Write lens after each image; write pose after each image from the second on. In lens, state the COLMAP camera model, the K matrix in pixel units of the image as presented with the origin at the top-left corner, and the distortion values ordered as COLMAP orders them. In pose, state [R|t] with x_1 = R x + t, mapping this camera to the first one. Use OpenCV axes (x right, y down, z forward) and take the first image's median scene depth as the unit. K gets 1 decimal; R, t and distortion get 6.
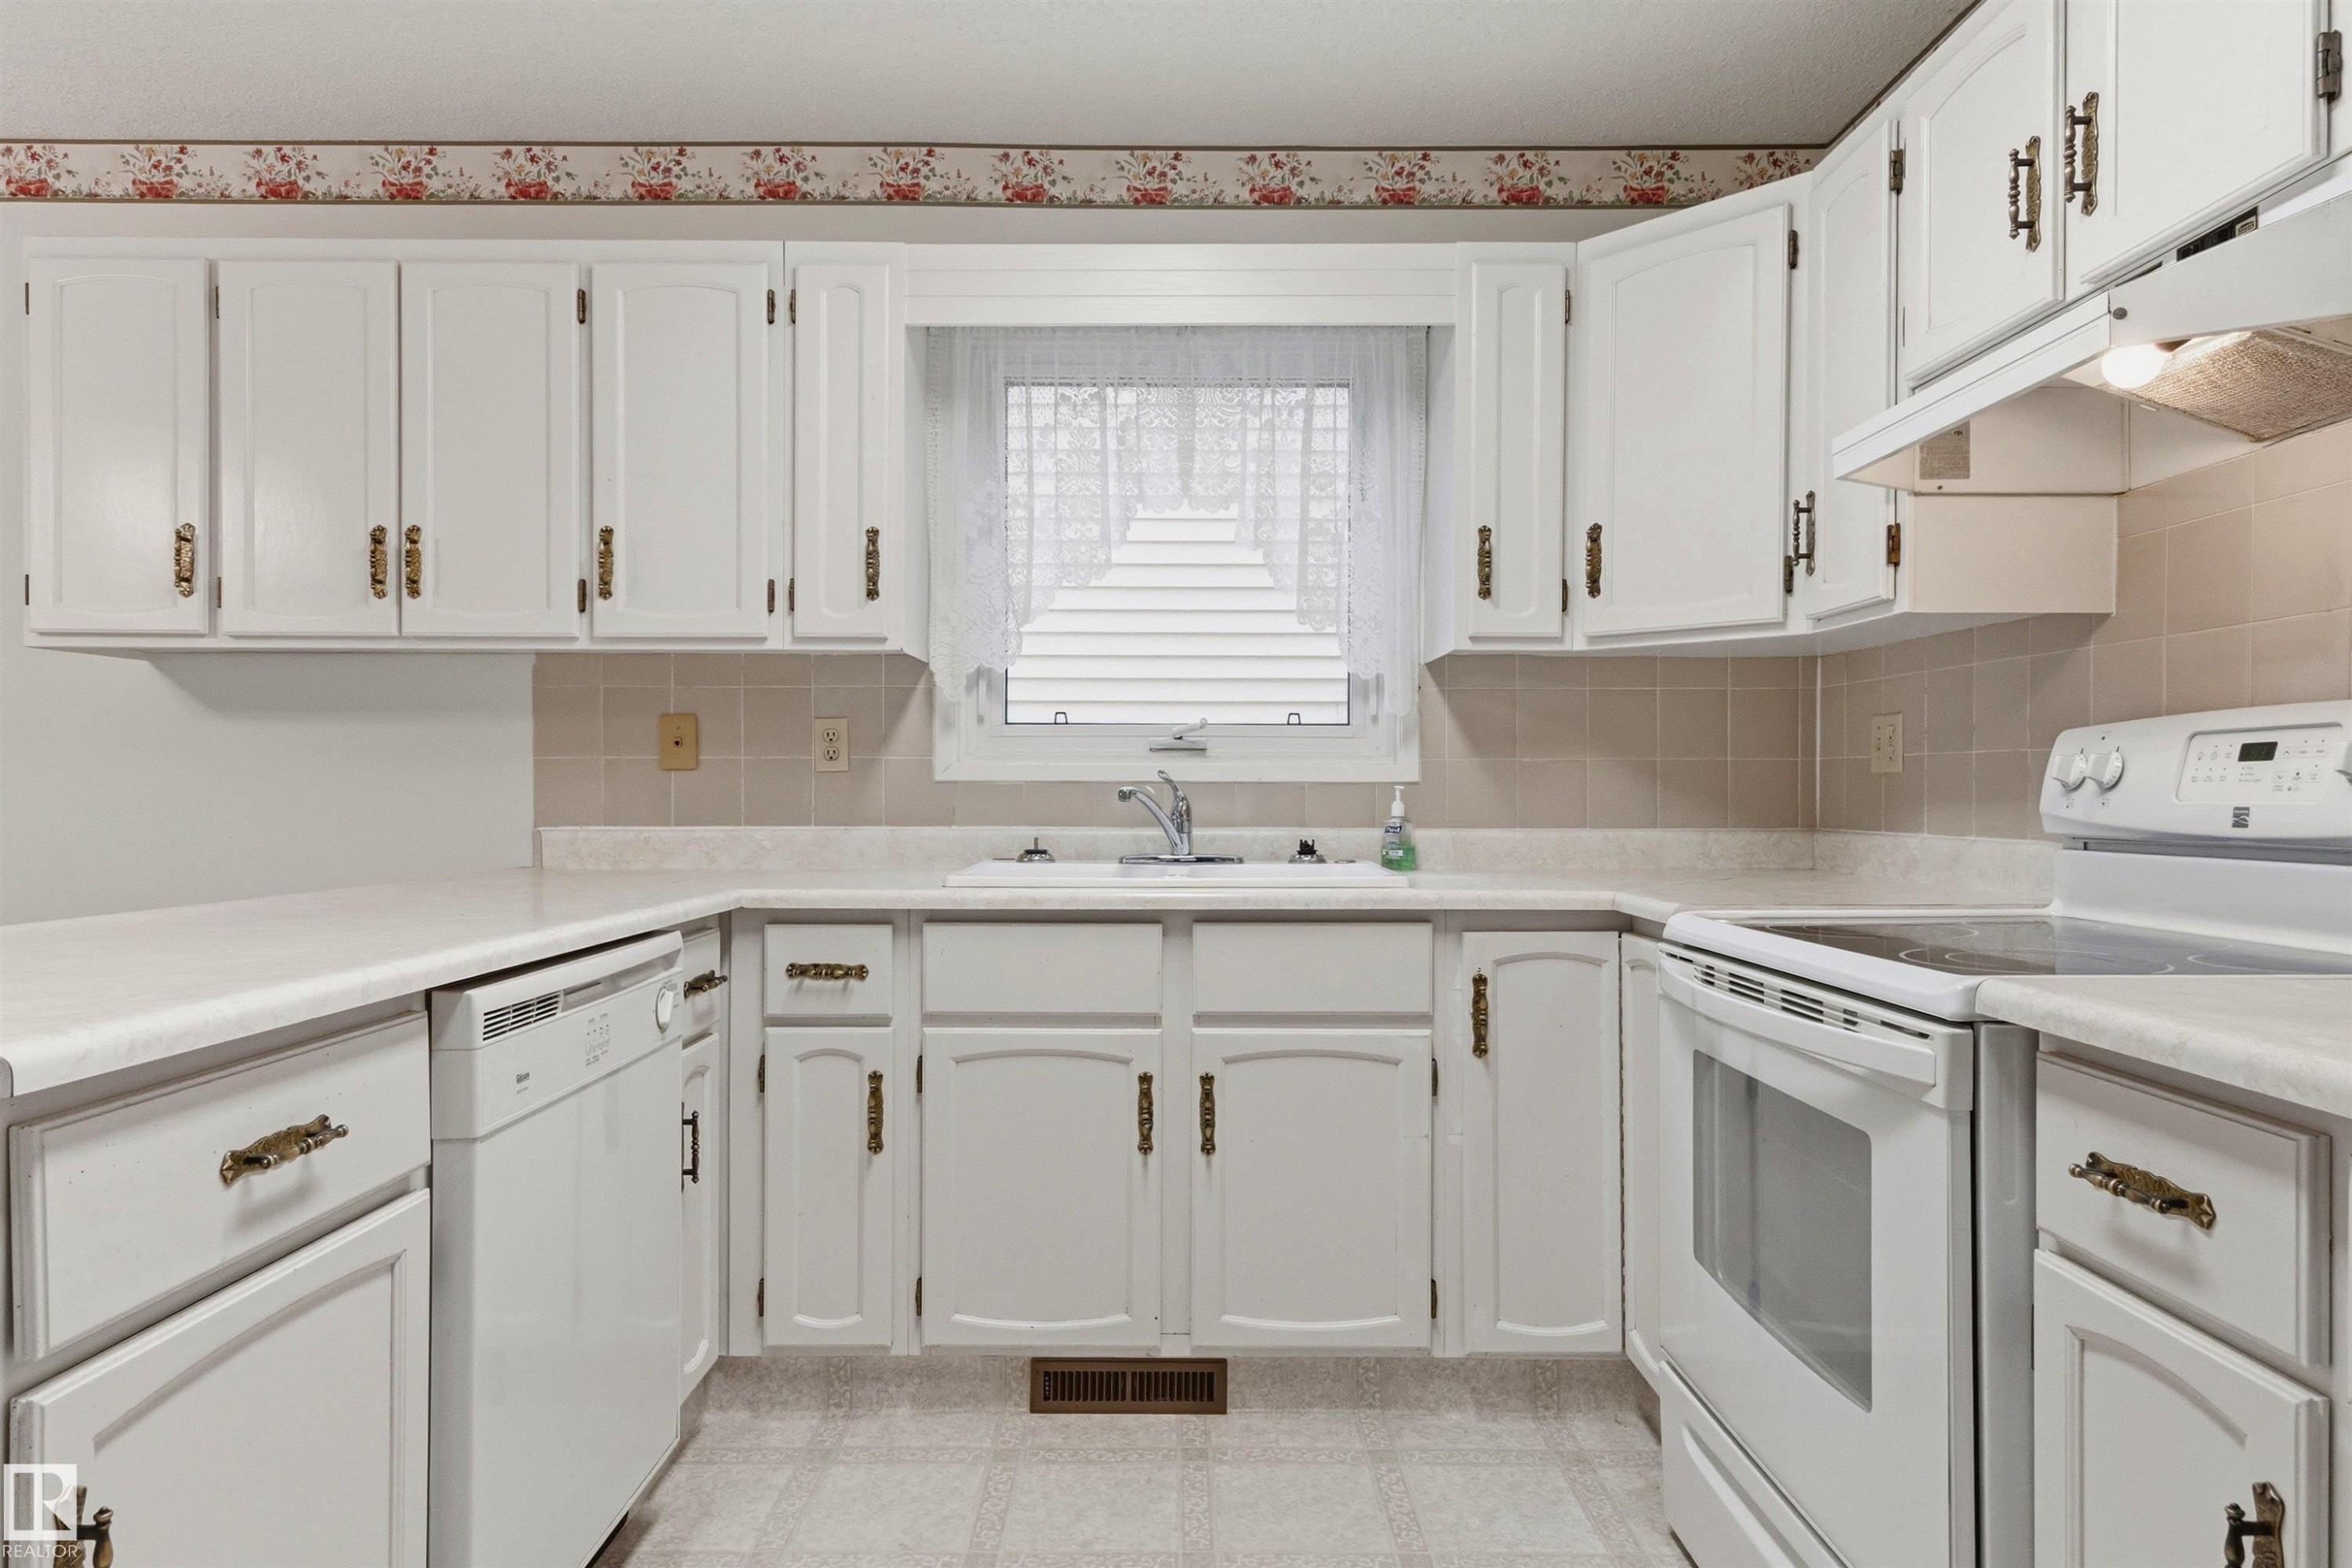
lens RADIAL K [[1298.3, 0, 1230.4], [0, 1298.3, 795.6], [0, 0, 1]] dist [-0.000947, -0.000838]
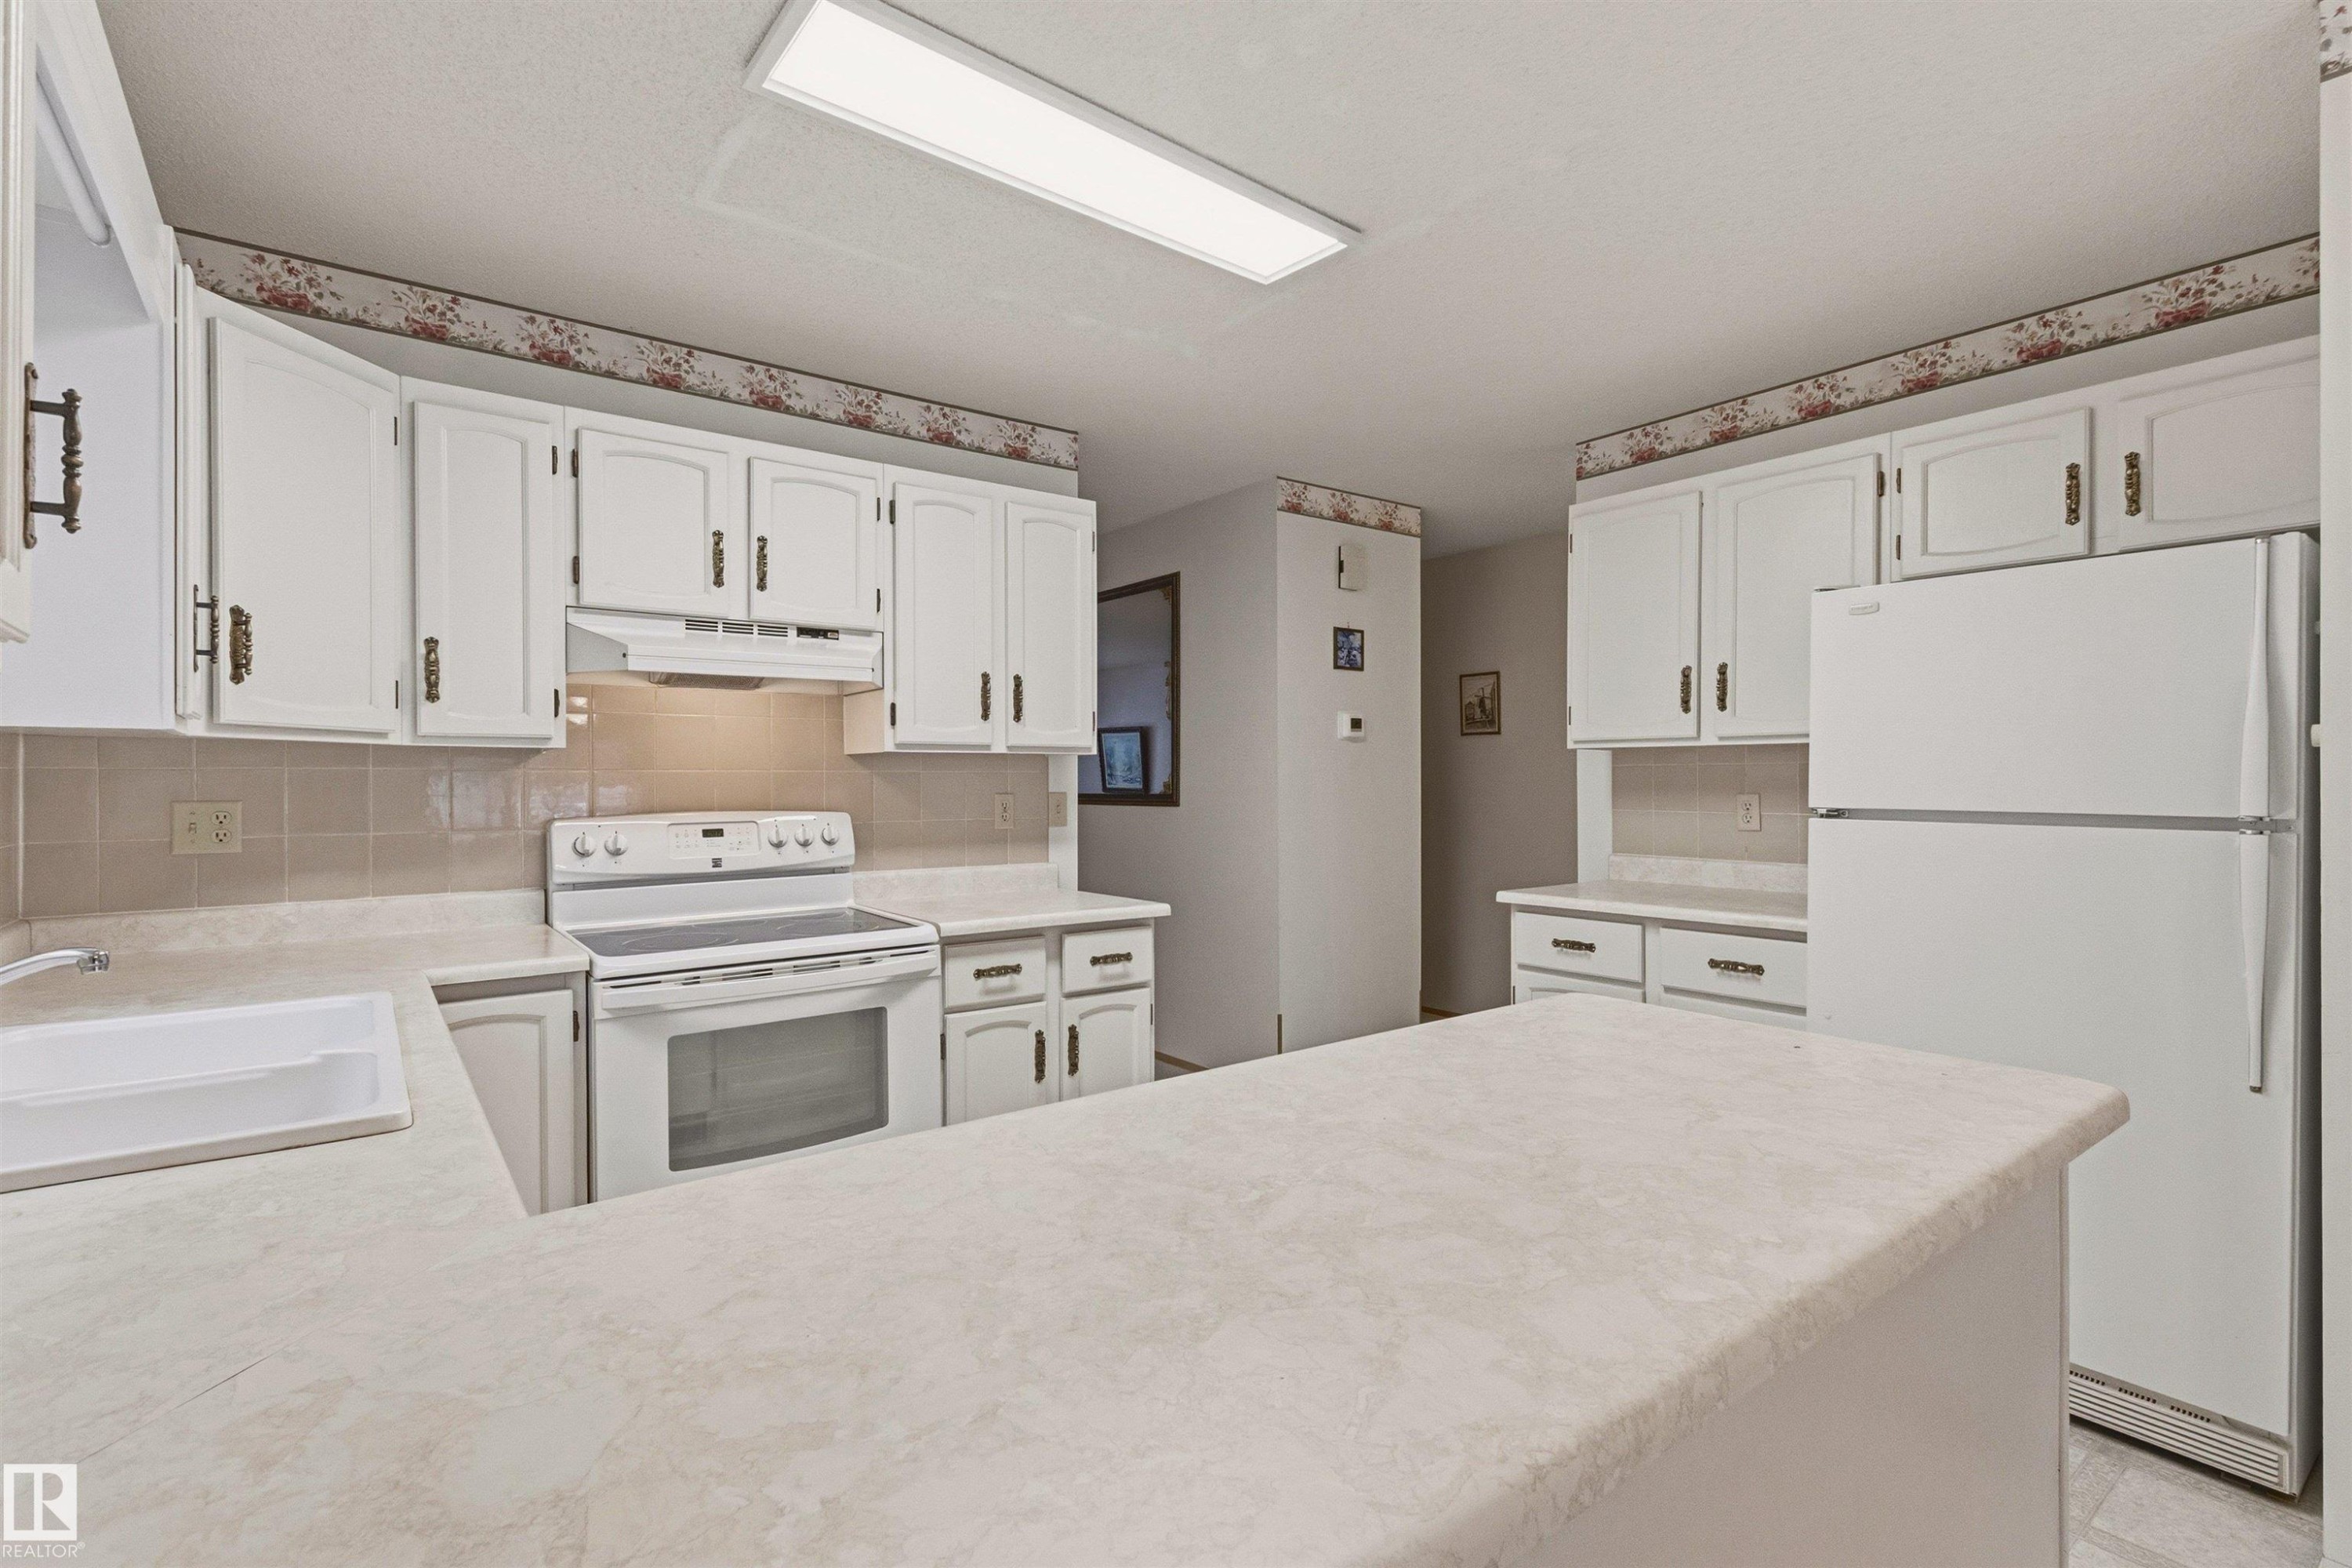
lens RADIAL K [[1092.7, 0, 1161.4], [0, 1092.7, 776.5], [0, 0, 1]] dist [0.019656, -0.004377]
pose [[-0.581323, 0.004039, 0.813663, -0.668765], [0.009285, 0.999956, 0.001669, -0.071148], [-0.813620, 0.008525, -0.581335, 0.821649]]
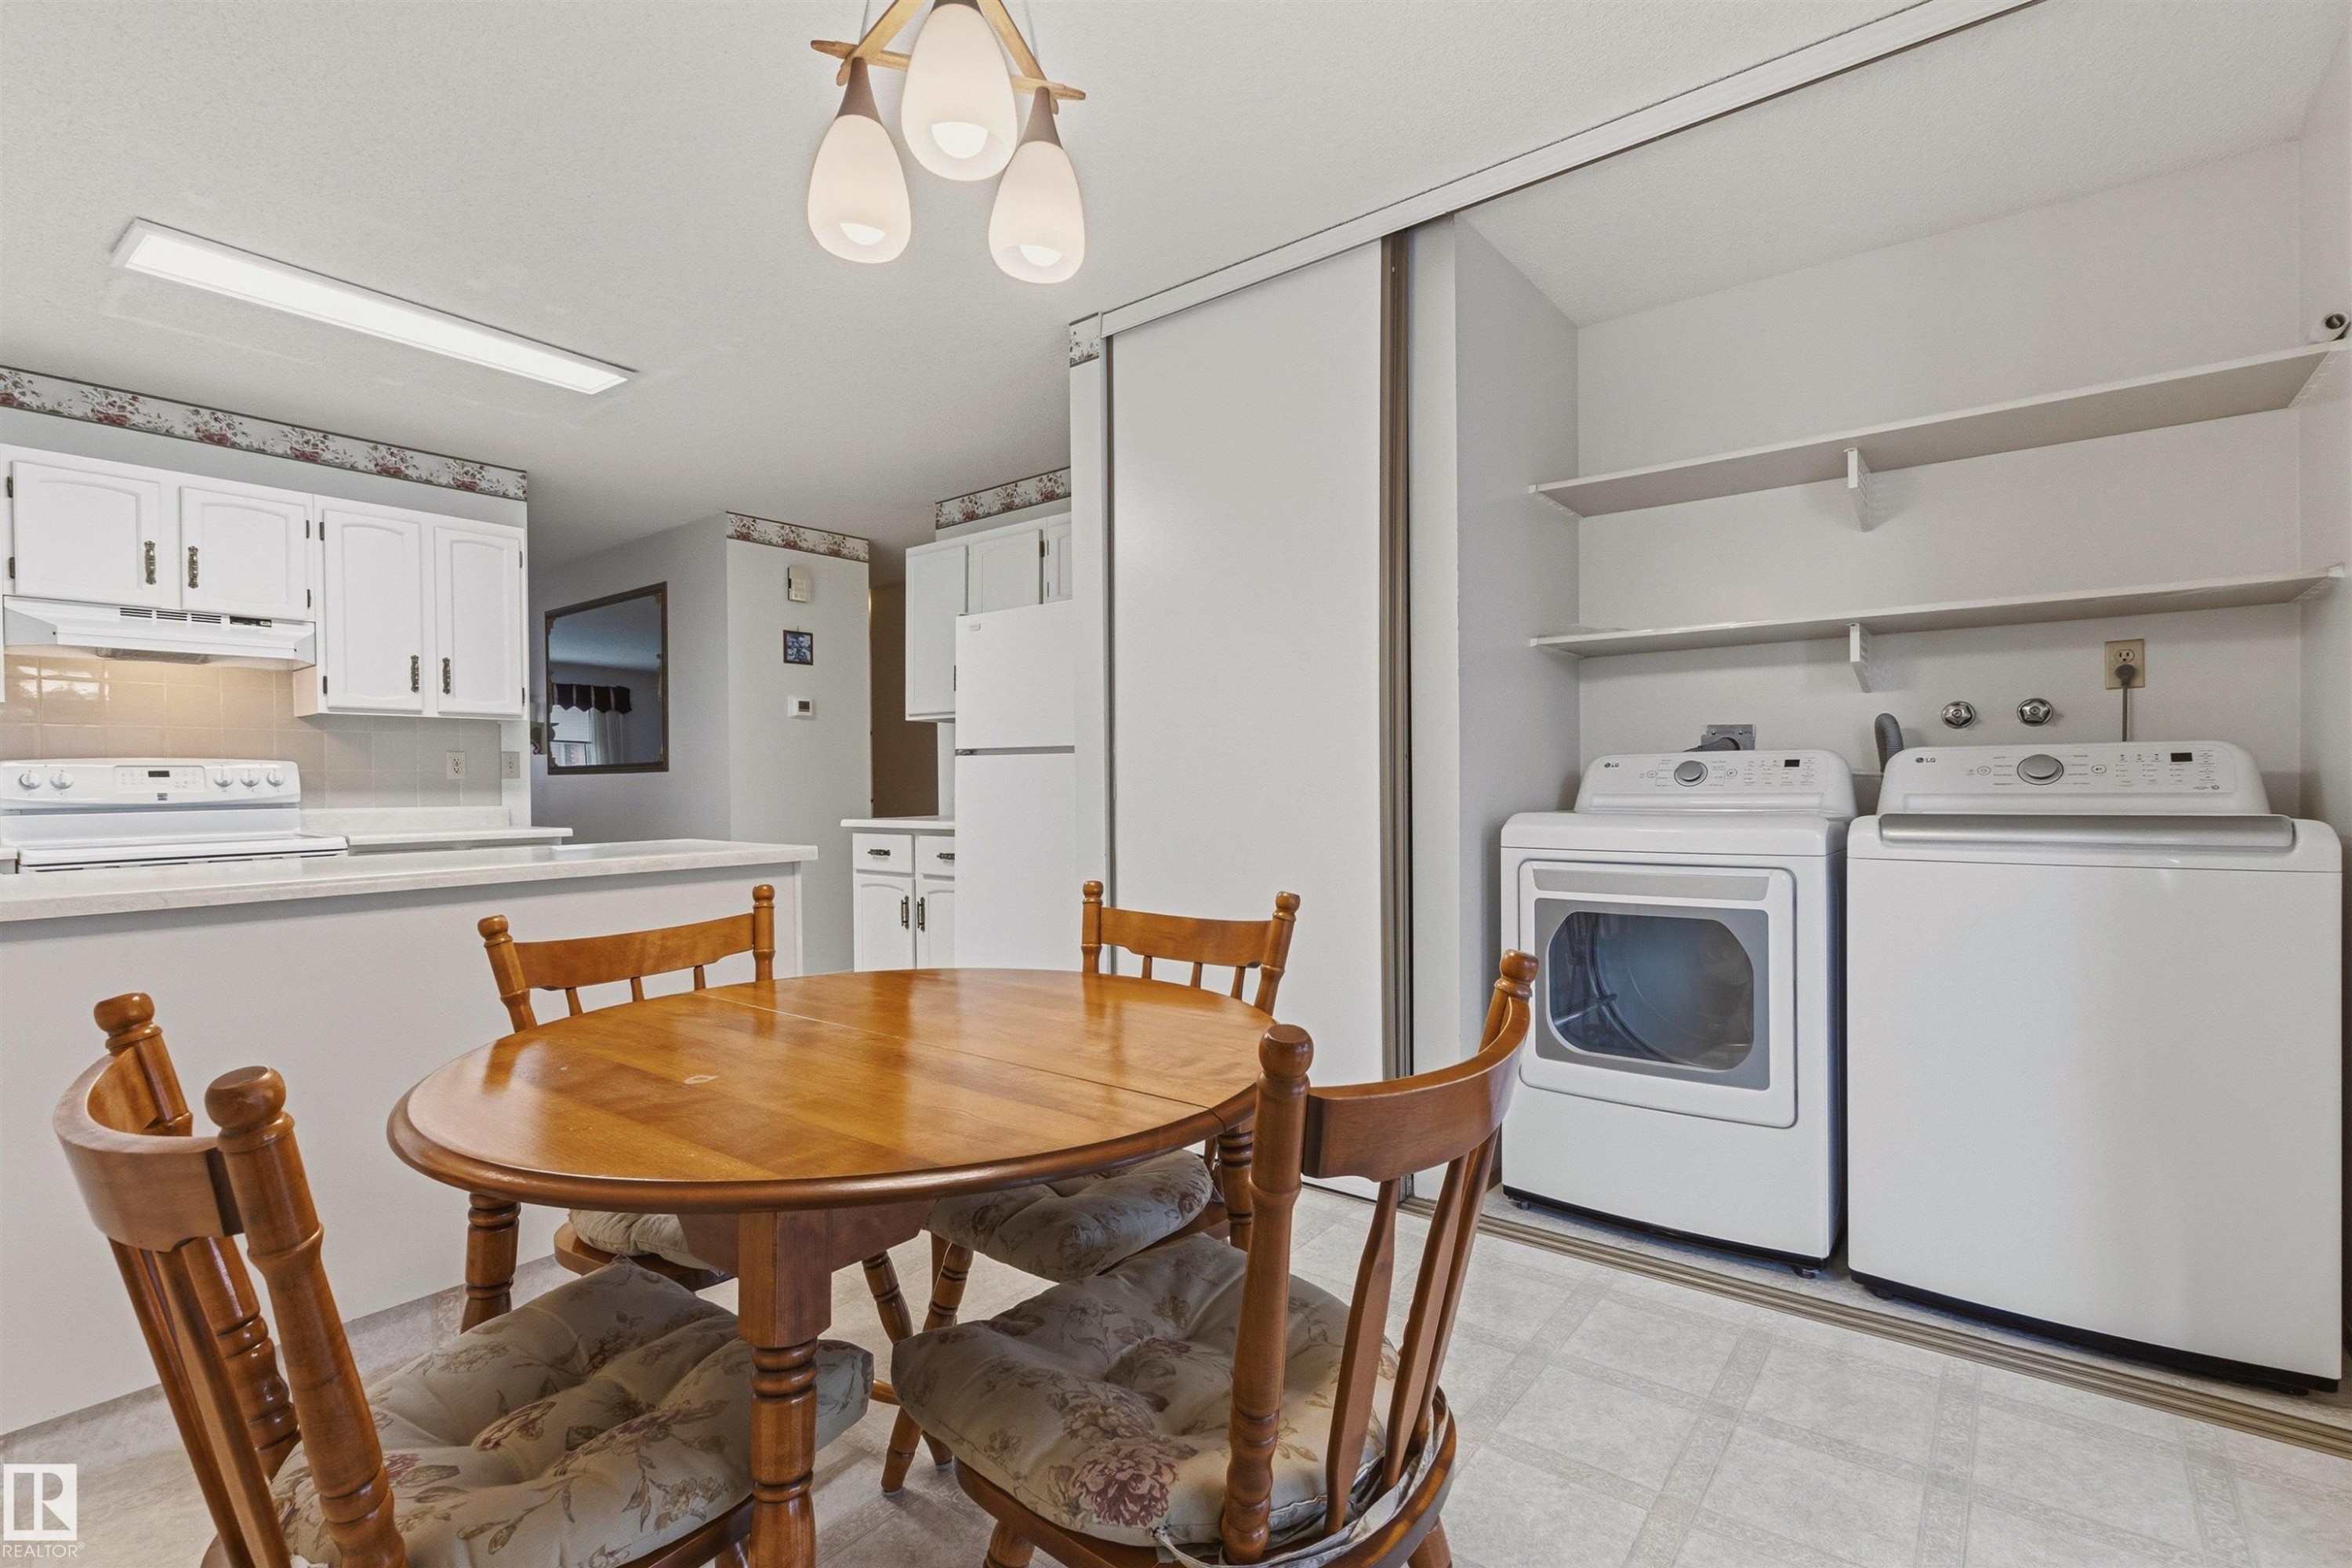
lens RADIAL K [[1092.7, 0, 1162.0], [0, 1092.7, 792.5], [0, 0, 1]] dist [0.019656, -0.004377]
pose [[-0.759309, 0.000774, 0.650730, -1.403784], [0.013738, 0.999795, 0.014841, 0.000920], [-0.650585, 0.020209, -0.759165, 0.793946]]
